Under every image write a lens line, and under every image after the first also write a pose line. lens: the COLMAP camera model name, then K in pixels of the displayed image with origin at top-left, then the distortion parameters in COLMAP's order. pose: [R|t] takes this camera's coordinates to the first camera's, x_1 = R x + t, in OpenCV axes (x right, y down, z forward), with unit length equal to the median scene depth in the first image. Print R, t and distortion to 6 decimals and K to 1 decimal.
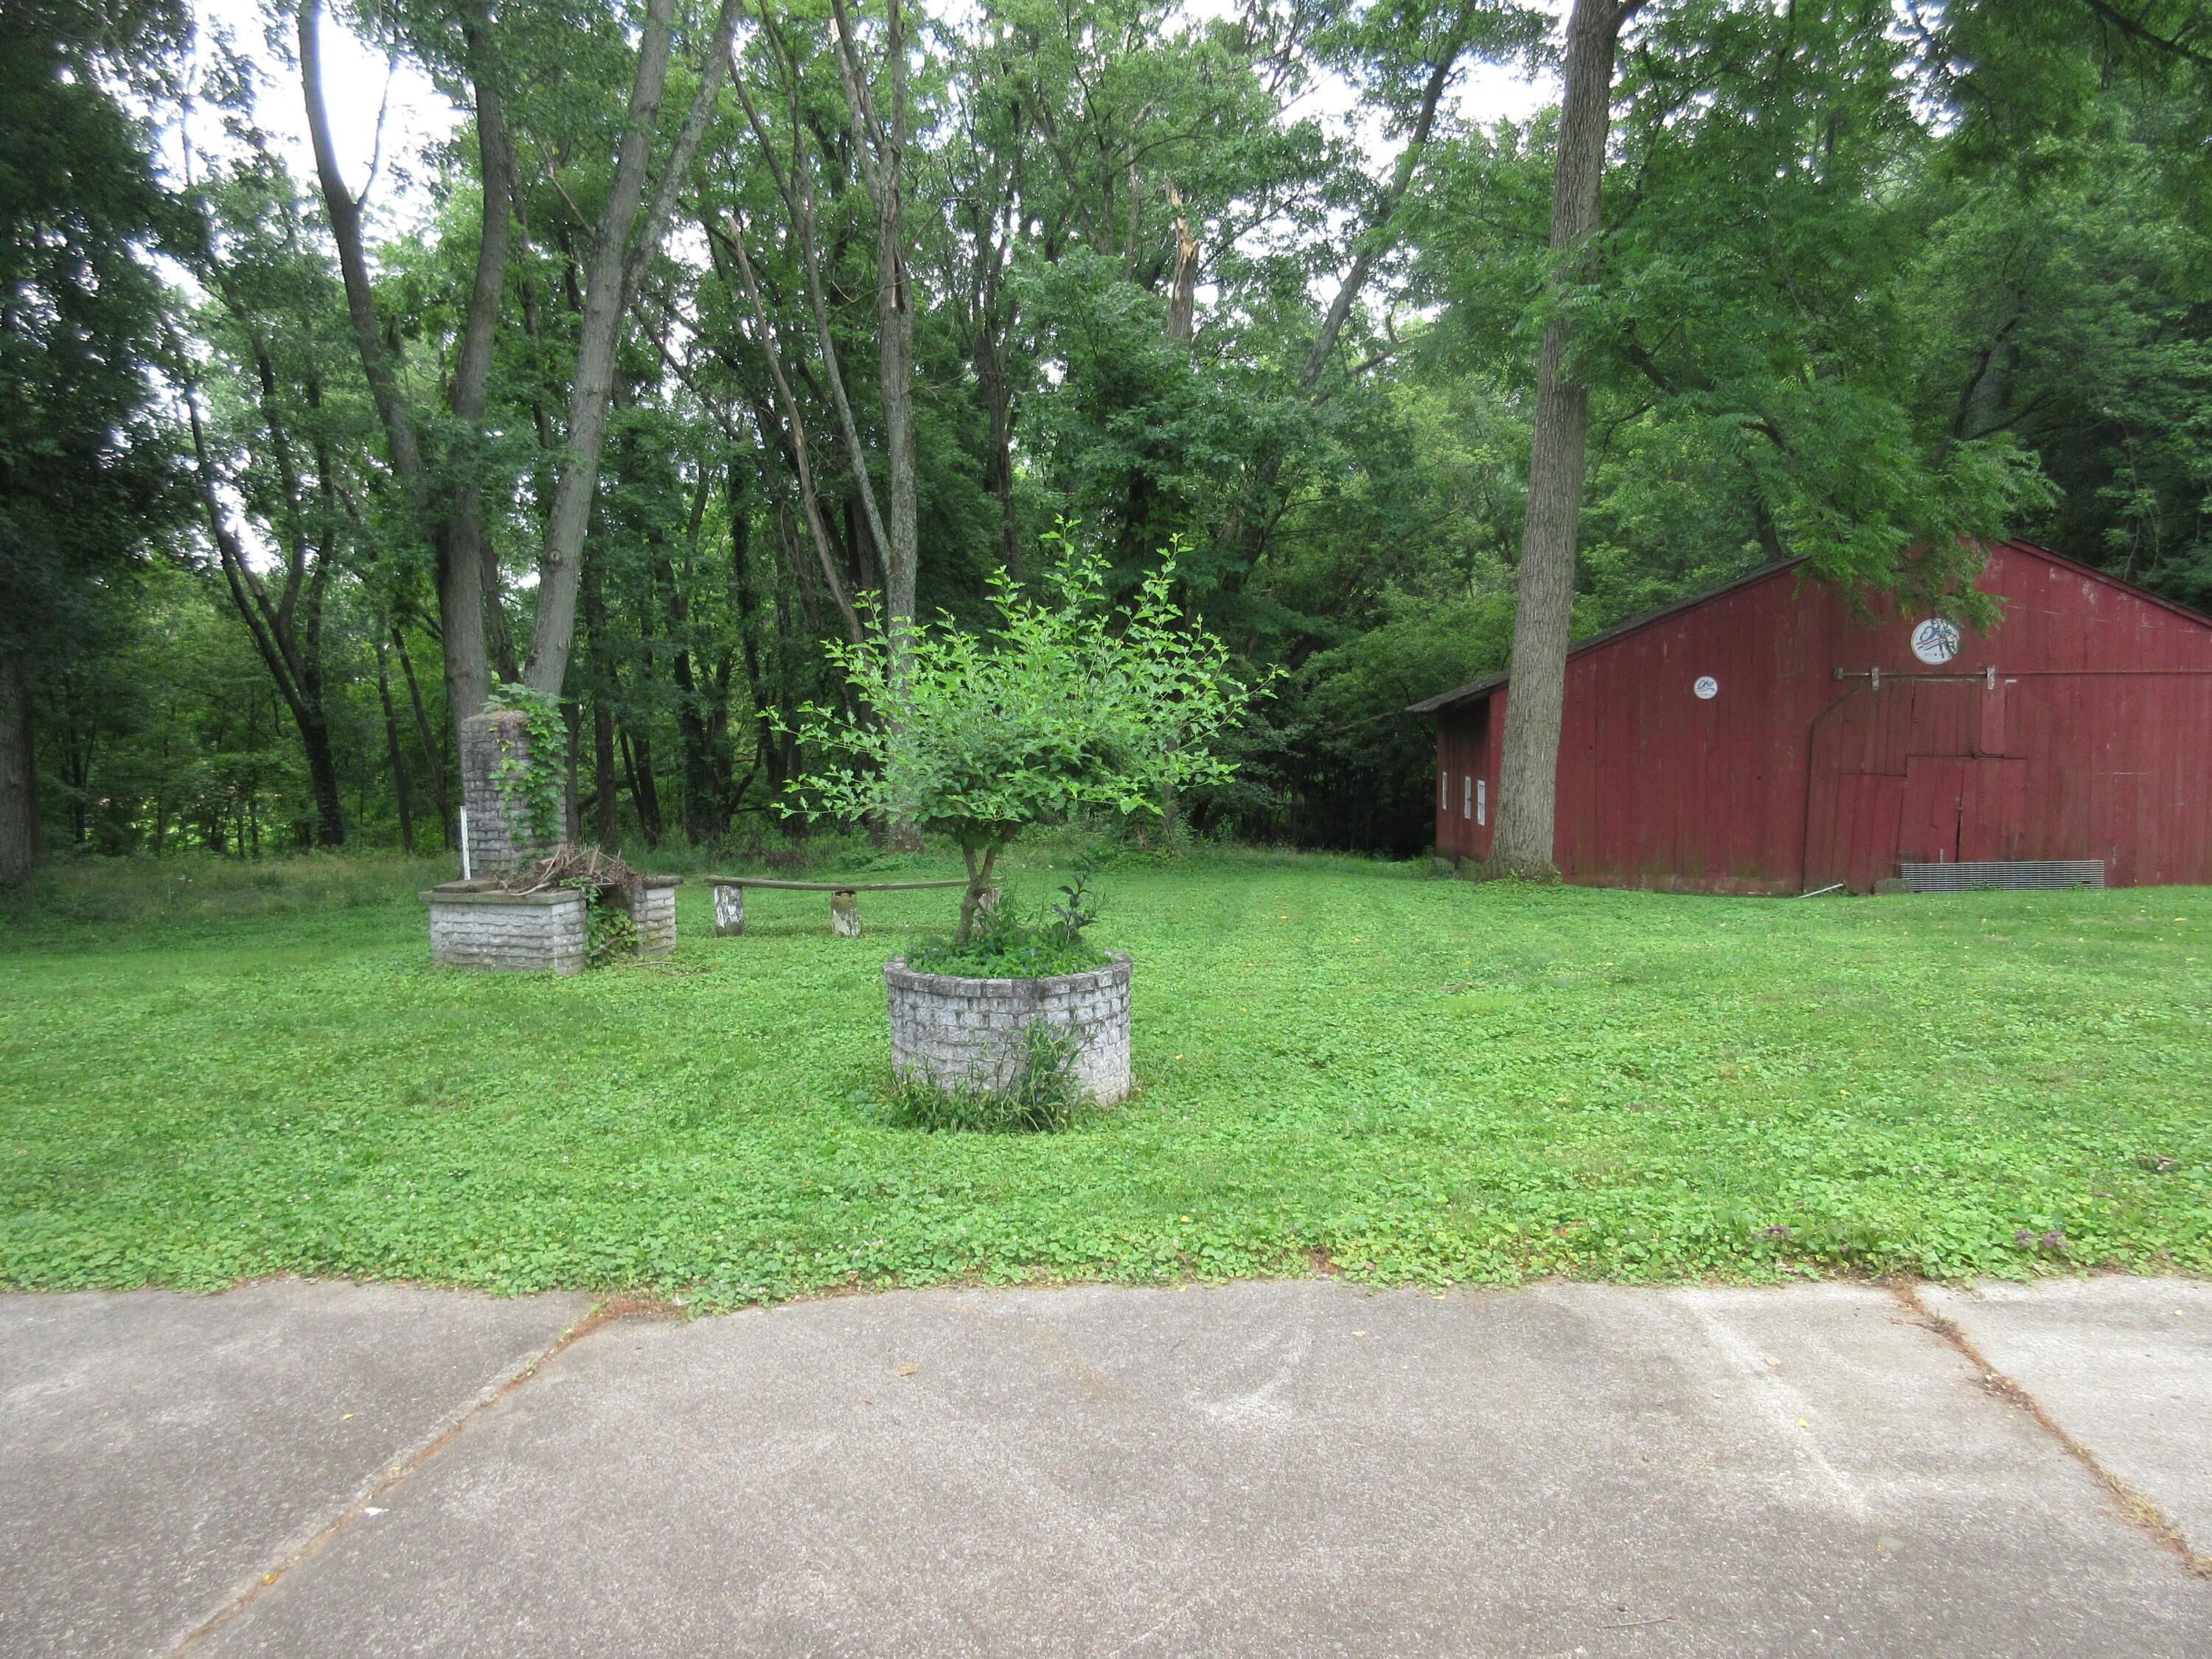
lens RADIAL K [[1650.7, 0, 1098.2], [0, 1650.7, 817.0], [0, 0, 1]] dist [-0.020998, 0.019049]
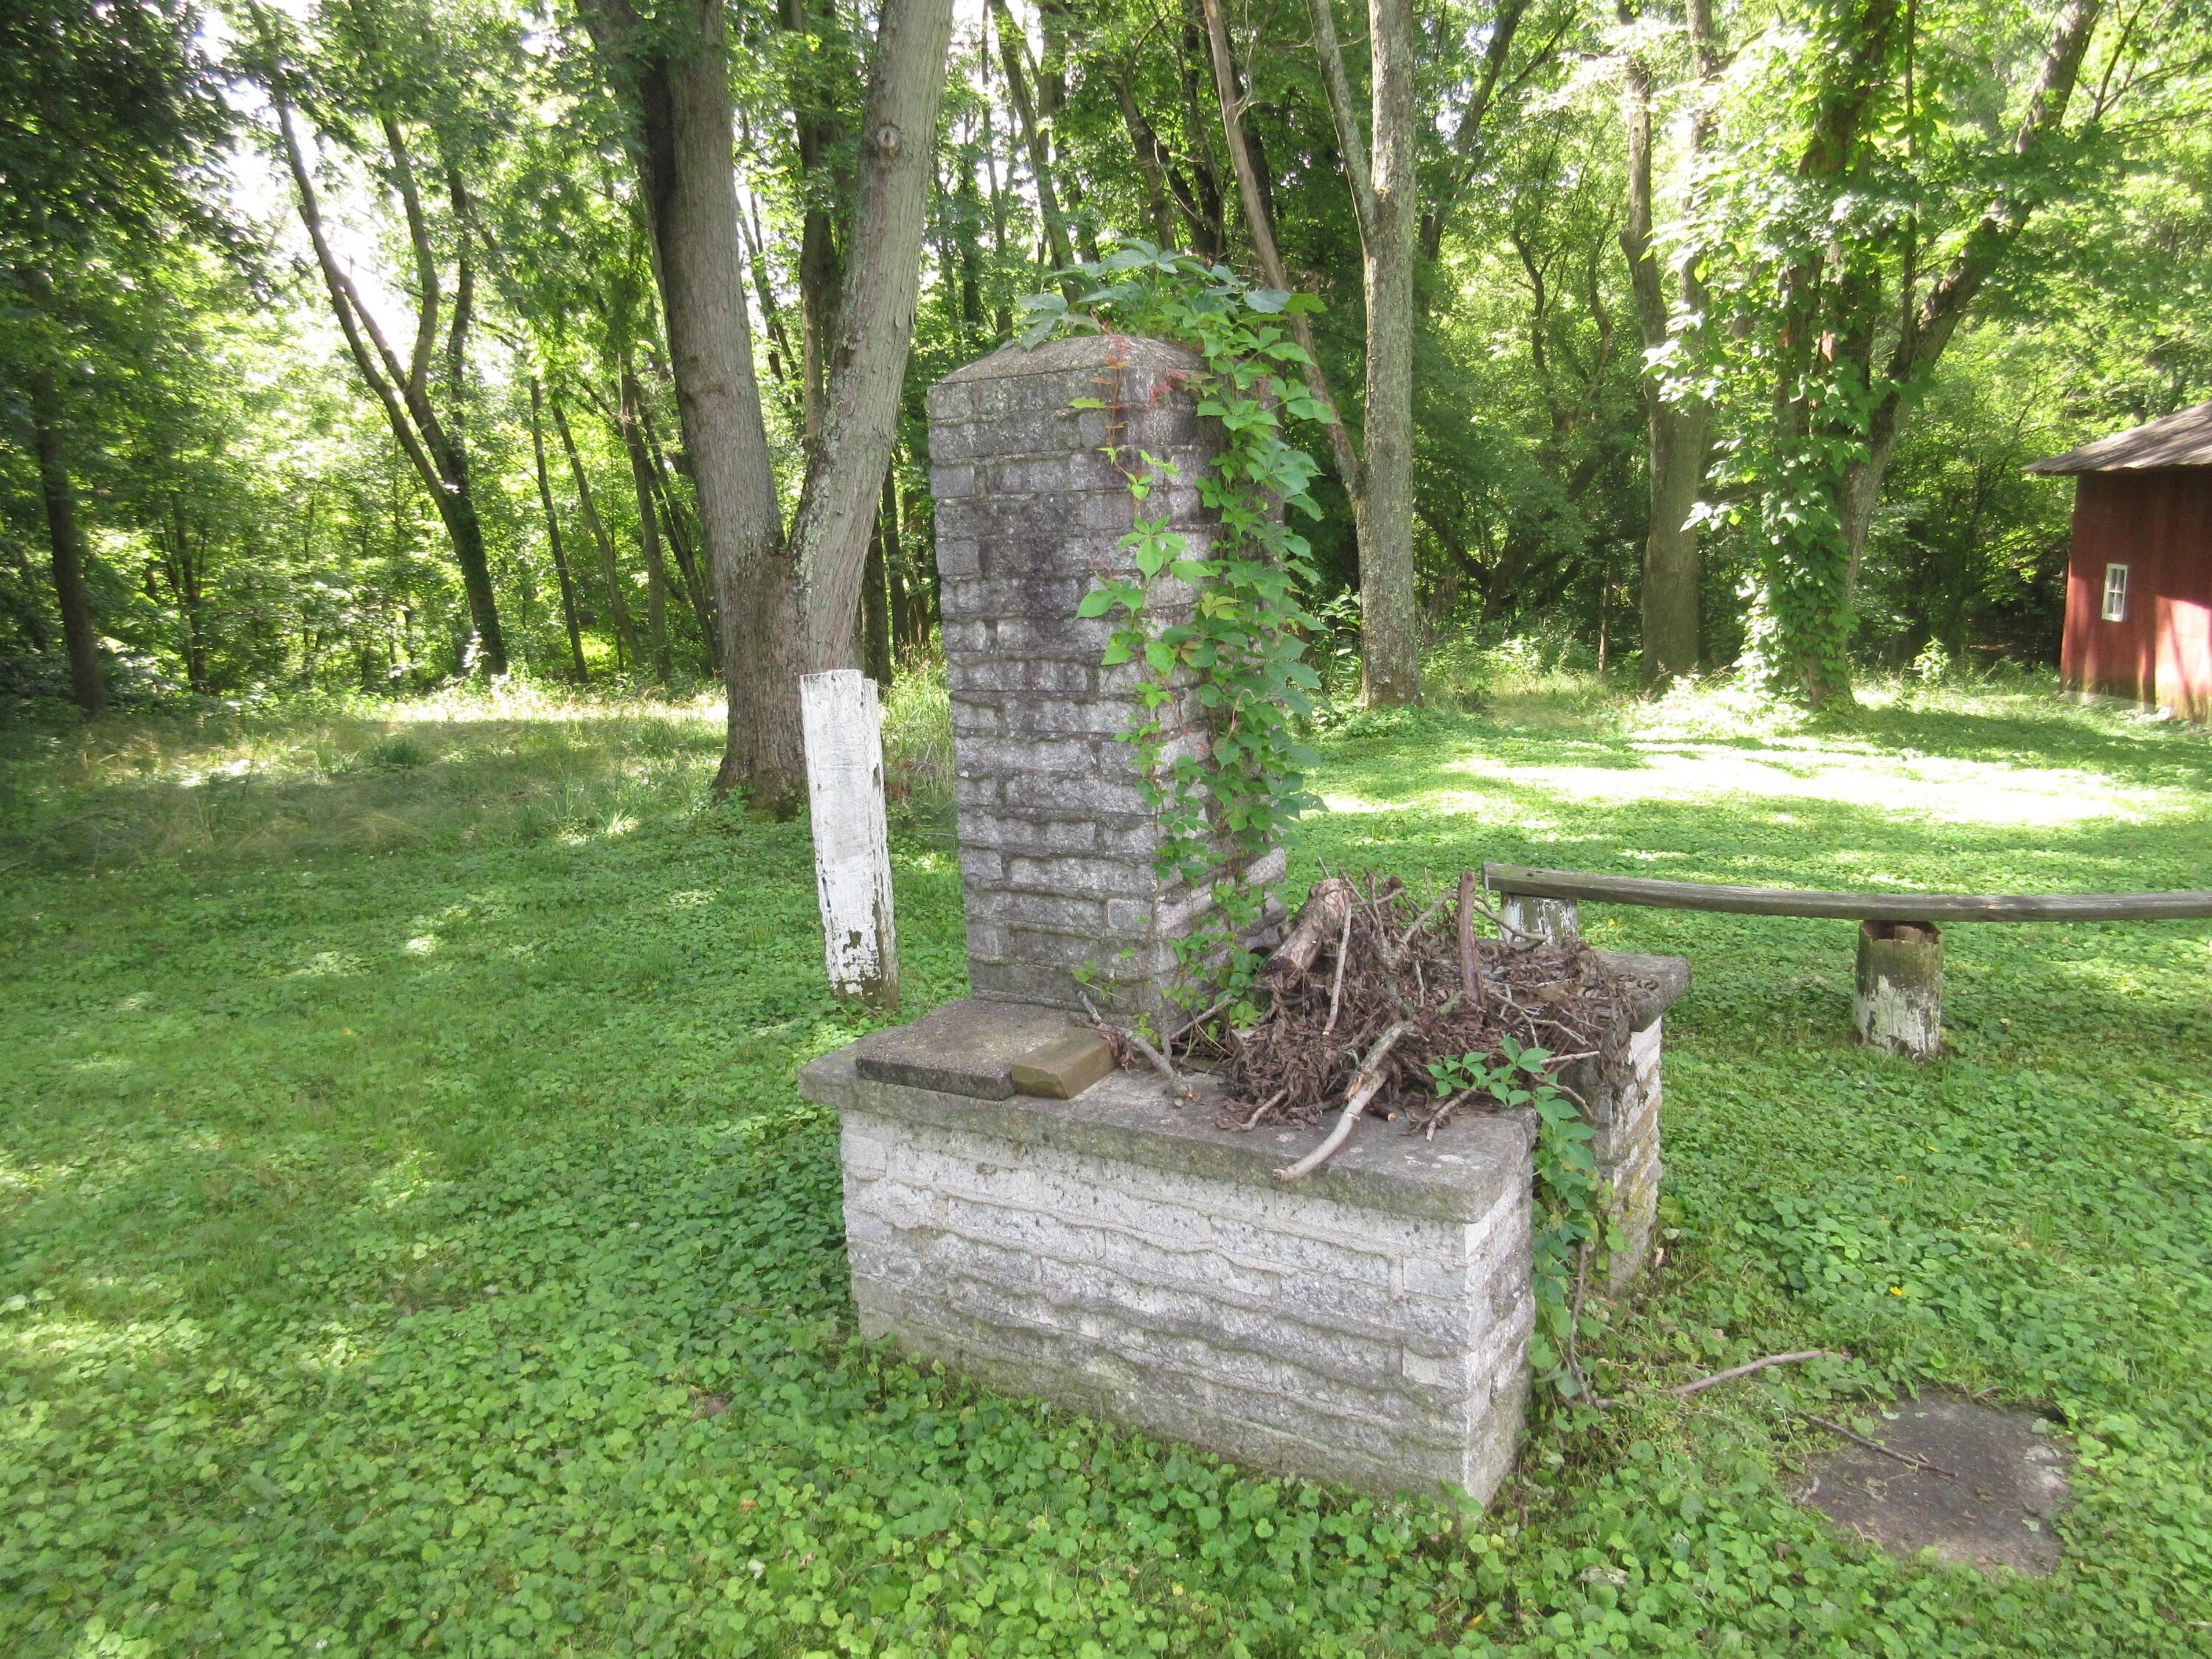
lens RADIAL K [[1650.7, 0, 1112.0], [0, 1650.7, 832.7], [0, 0, 1]] dist [-0.020998, 0.019049]
pose [[0.996897, 0.007057, -0.078405, -0.342434], [0.003023, 0.991808, 0.127701, -0.022016], [0.078664, -0.127542, 0.988709, 0.751452]]
